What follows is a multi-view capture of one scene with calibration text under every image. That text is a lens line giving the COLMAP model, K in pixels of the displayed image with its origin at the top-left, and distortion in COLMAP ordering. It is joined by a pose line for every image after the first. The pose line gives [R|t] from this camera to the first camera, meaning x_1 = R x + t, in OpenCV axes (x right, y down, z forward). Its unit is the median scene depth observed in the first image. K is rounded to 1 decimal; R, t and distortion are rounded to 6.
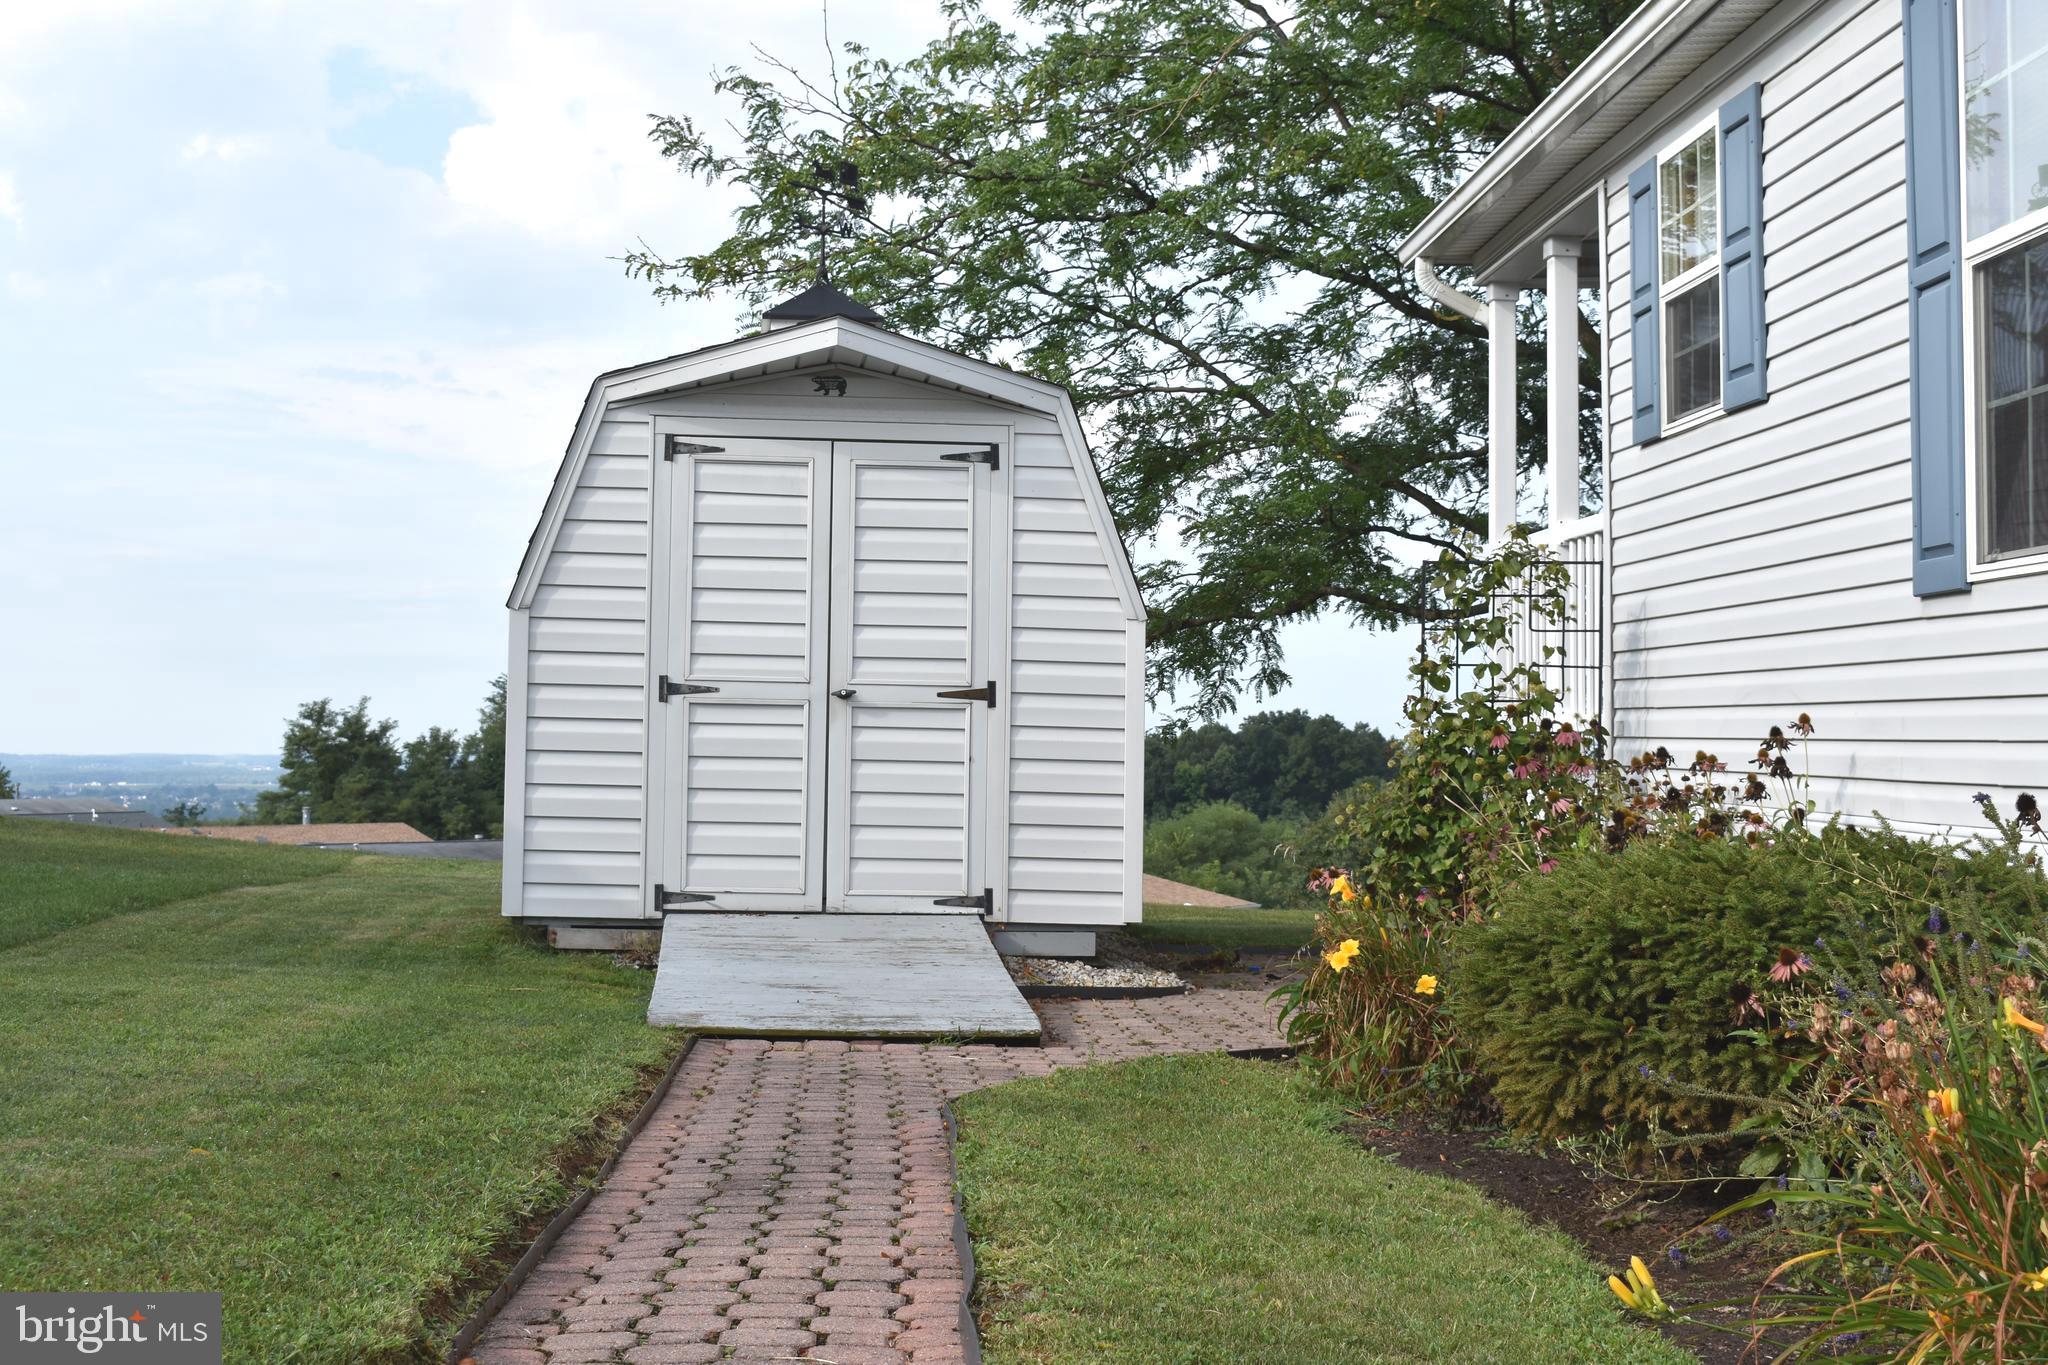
lens RADIAL K [[2816.9, 0, 1024.0], [0, 2816.9, 682.5], [0, 0, 1]] dist [-0.020760, -0.006489]
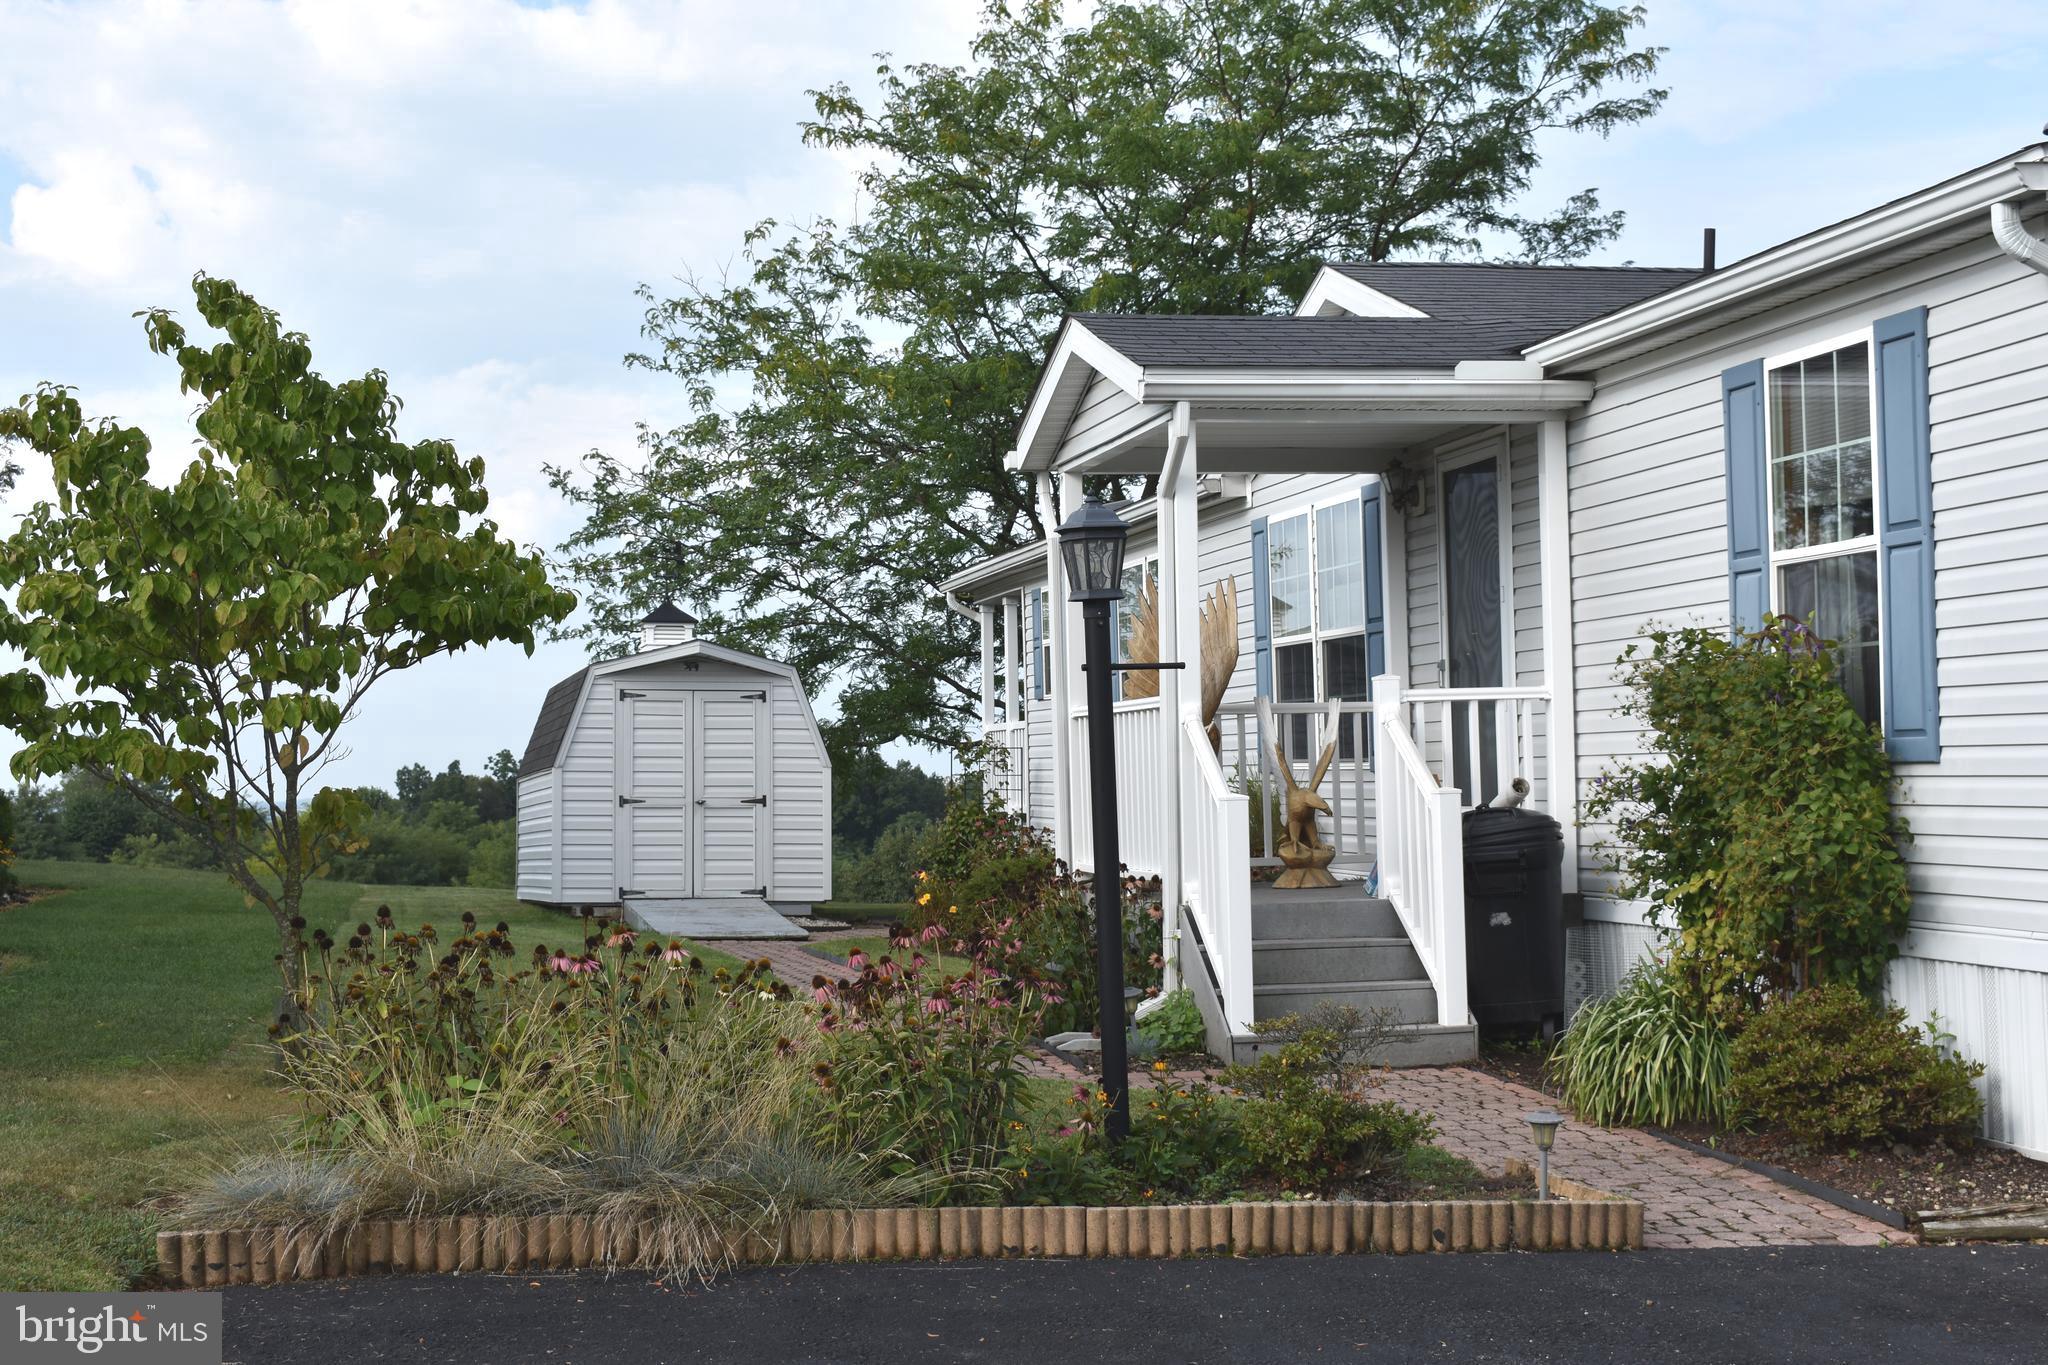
lens RADIAL K [[3066.2, 0, 1024.0], [0, 3066.2, 682.5], [0, 0, 1]] dist [-0.022478, 0.042549]
pose [[0.987090, -0.011176, 0.159776, -0.199832], [0.012461, 0.999898, -0.007043, -0.071713], [-0.159681, 0.008943, 0.987128, -1.485052]]
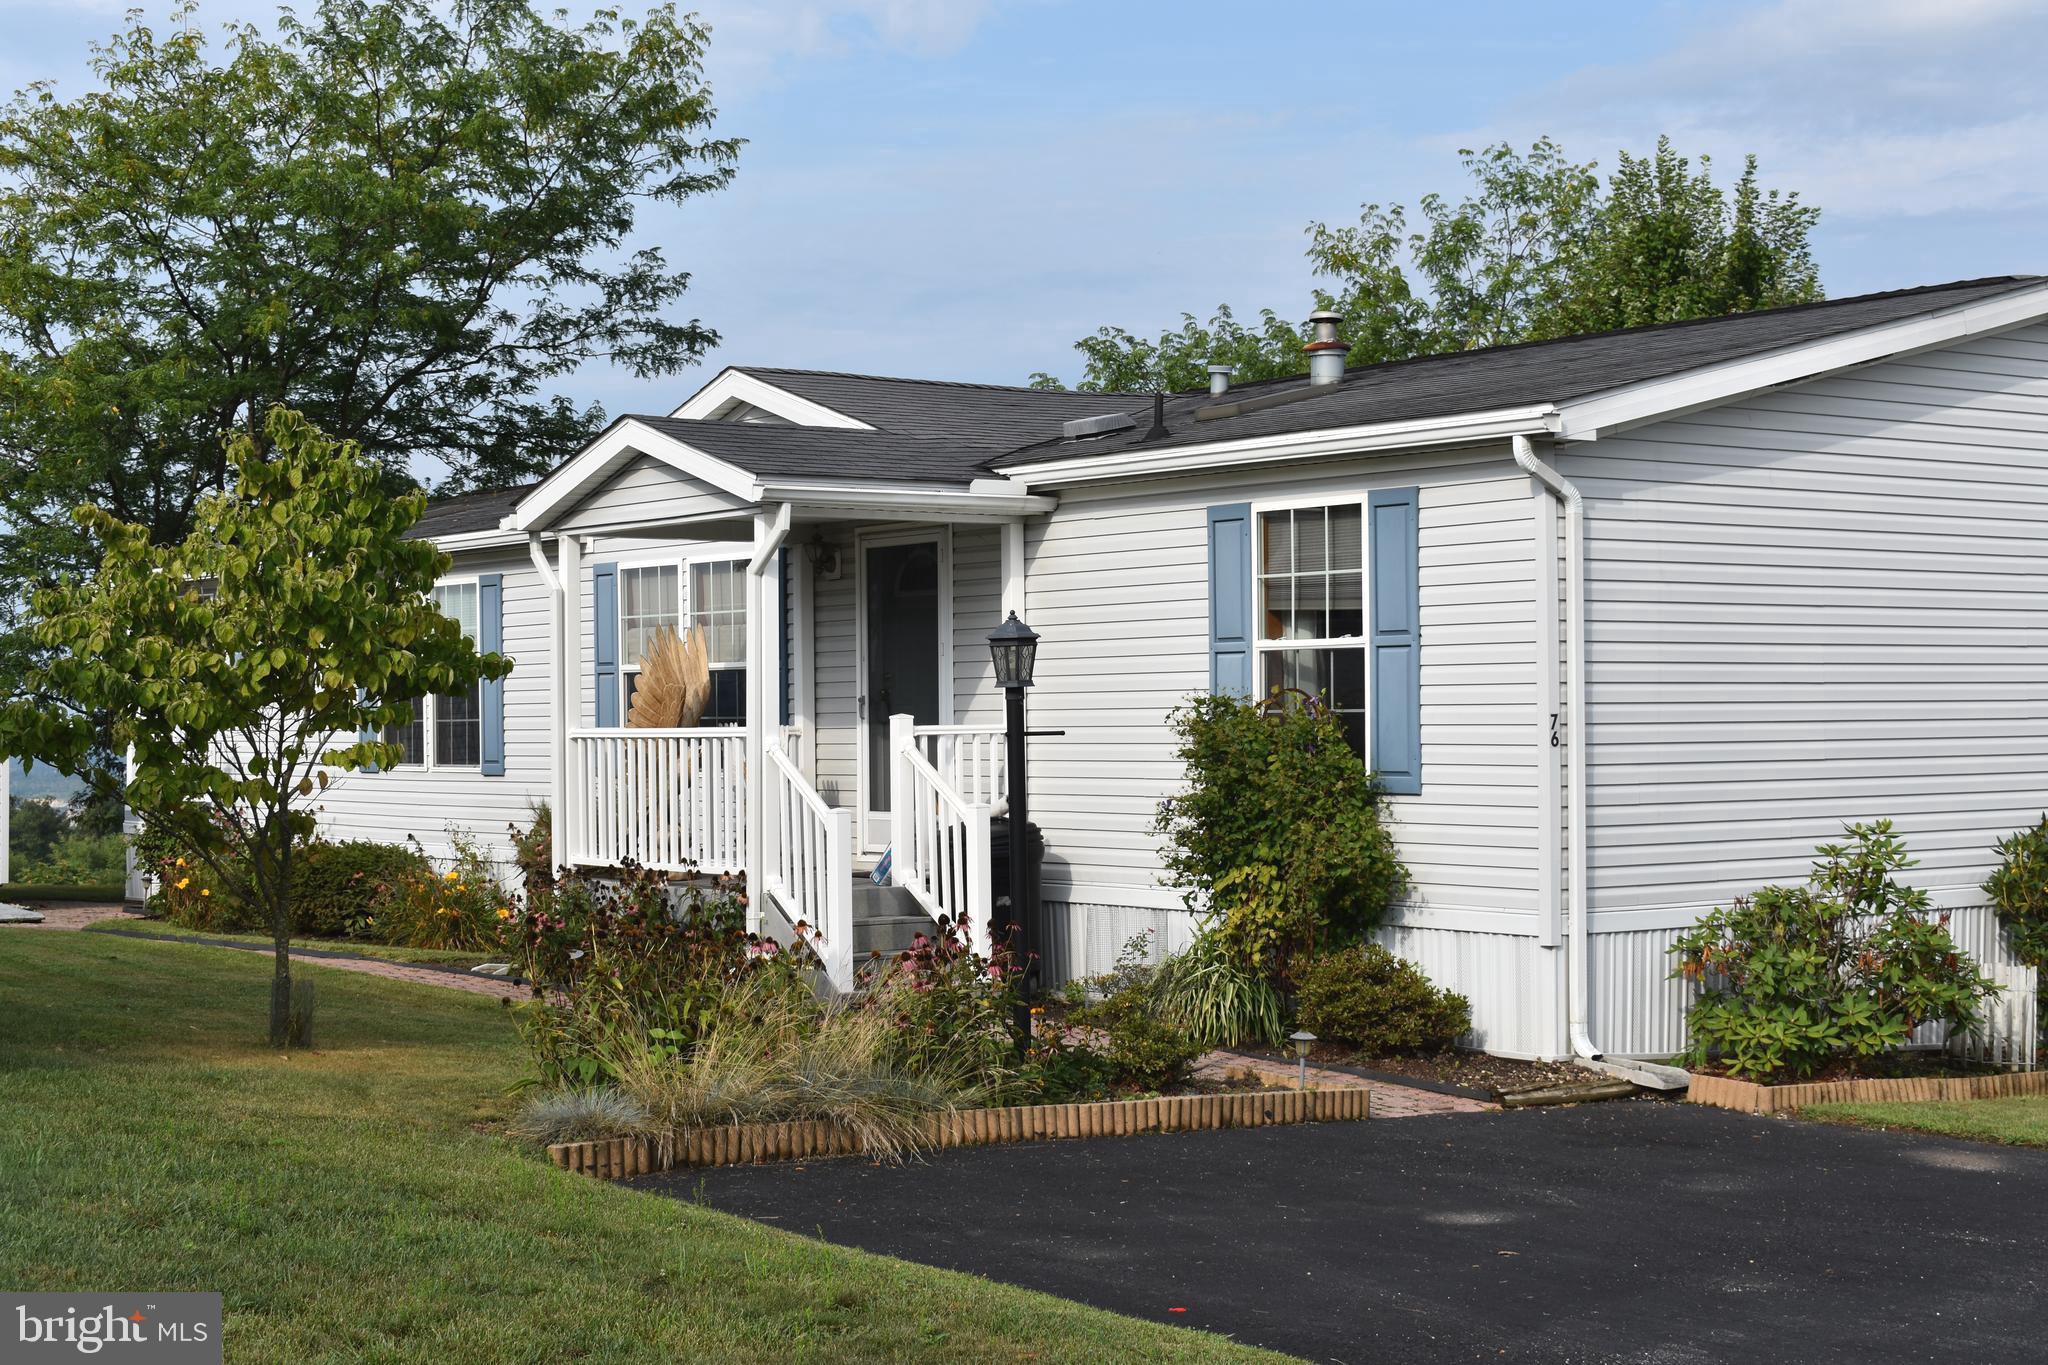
lens RADIAL K [[3066.2, 0, 1024.0], [0, 3066.2, 682.5], [0, 0, 1]] dist [-0.022478, 0.042549]
pose [[0.825709, 0.003083, 0.564088, -0.782448], [-0.007693, 0.999954, 0.005797, -0.113244], [-0.564044, -0.009127, 0.825694, -1.677994]]
